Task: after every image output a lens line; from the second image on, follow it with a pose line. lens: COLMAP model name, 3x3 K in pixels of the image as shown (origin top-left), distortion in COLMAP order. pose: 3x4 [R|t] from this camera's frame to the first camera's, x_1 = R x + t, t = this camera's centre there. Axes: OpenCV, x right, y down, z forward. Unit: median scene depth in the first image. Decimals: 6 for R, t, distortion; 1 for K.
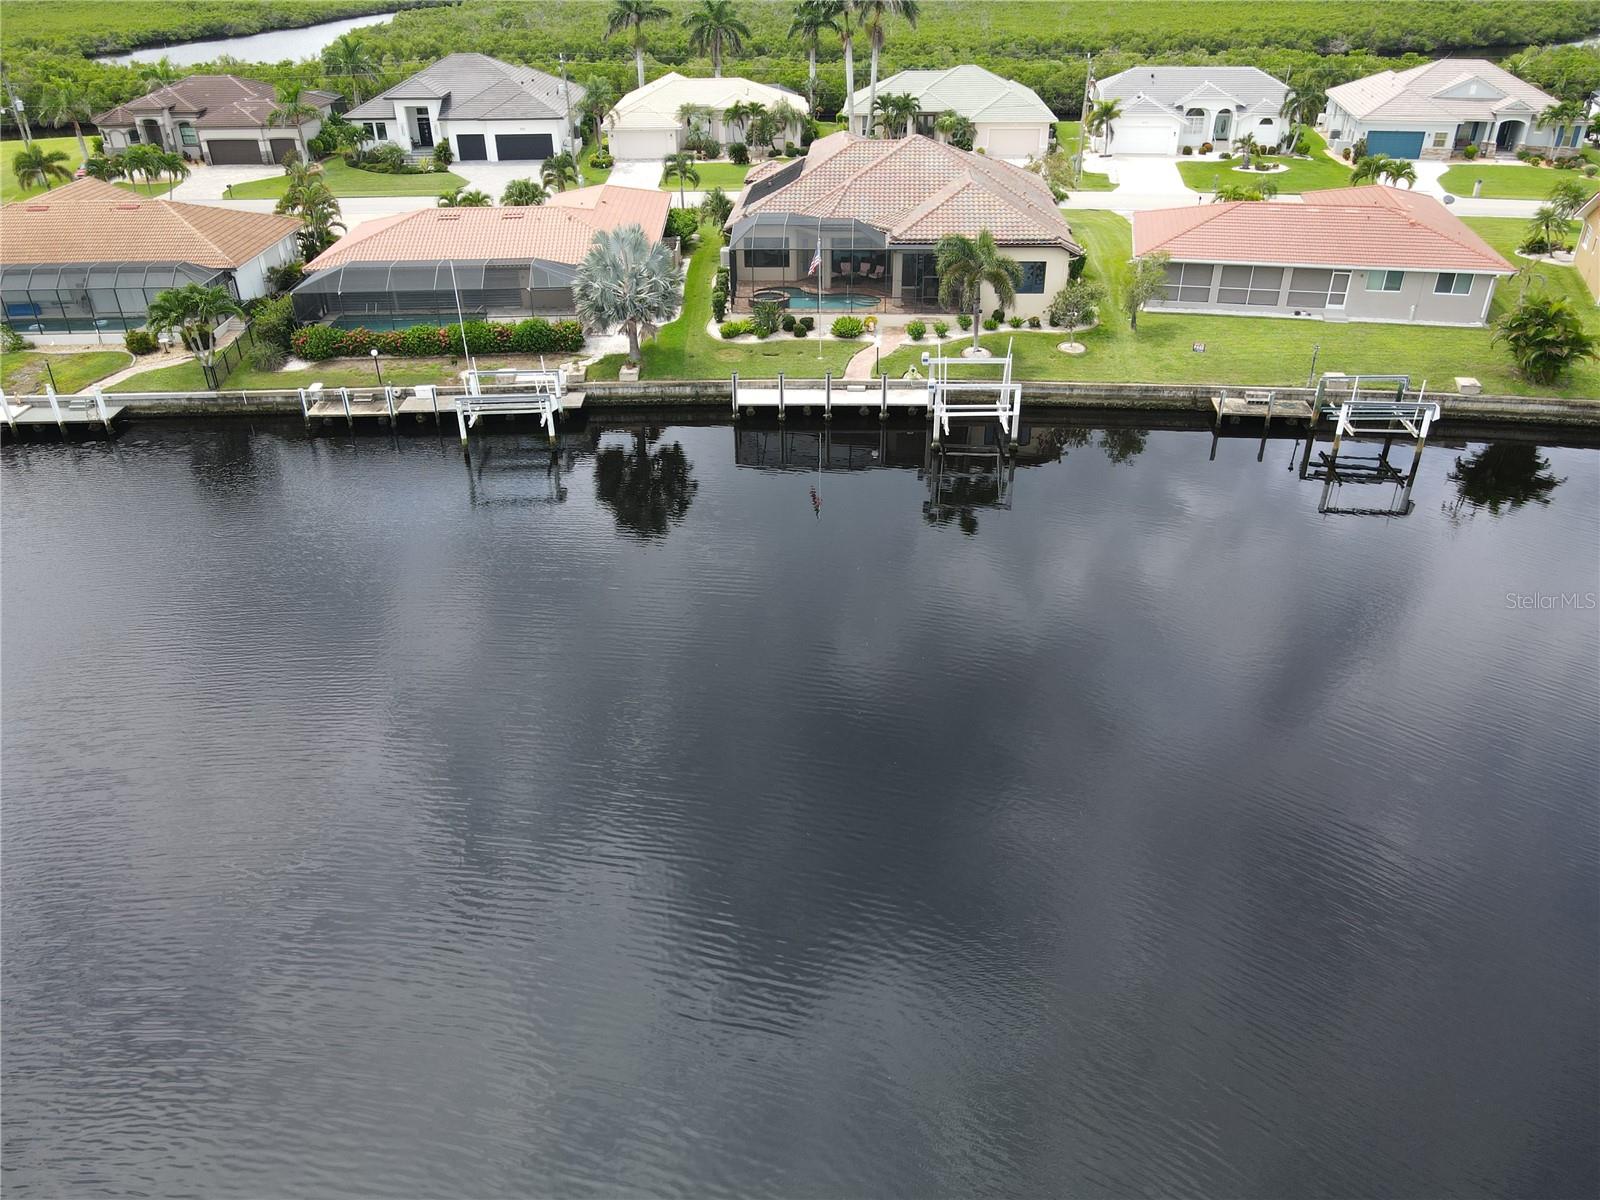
lens RADIAL K [[1173.0, 0, 798.9], [0, 1173.0, 608.0], [0, 0, 1]] dist [-0.010669, 0.027629]
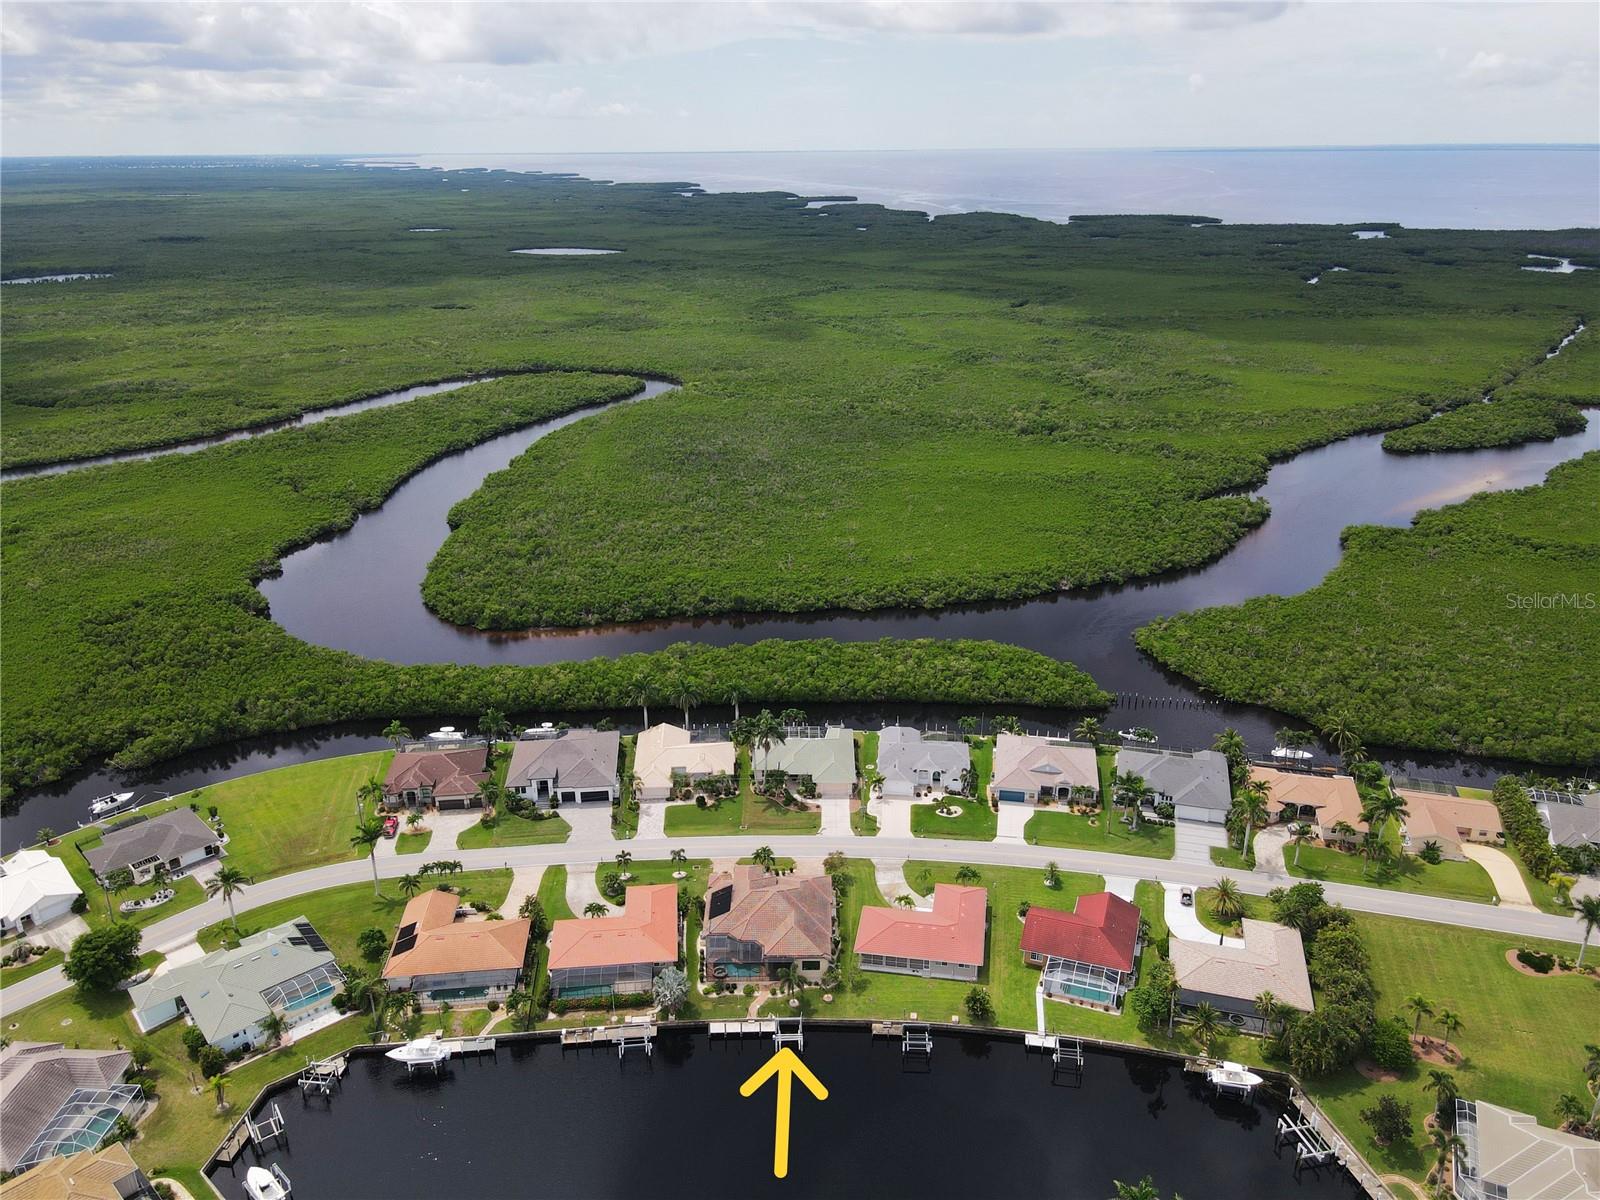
lens RADIAL K [[1173.0, 0, 798.9], [0, 1173.0, 608.0], [0, 0, 1]] dist [-0.010669, 0.027629]
pose [[0.998460, -0.019486, 0.051950, 0.024448], [0.027029, 0.988513, -0.148702, -0.524059], [-0.048456, 0.149877, 0.987517, -1.378781]]
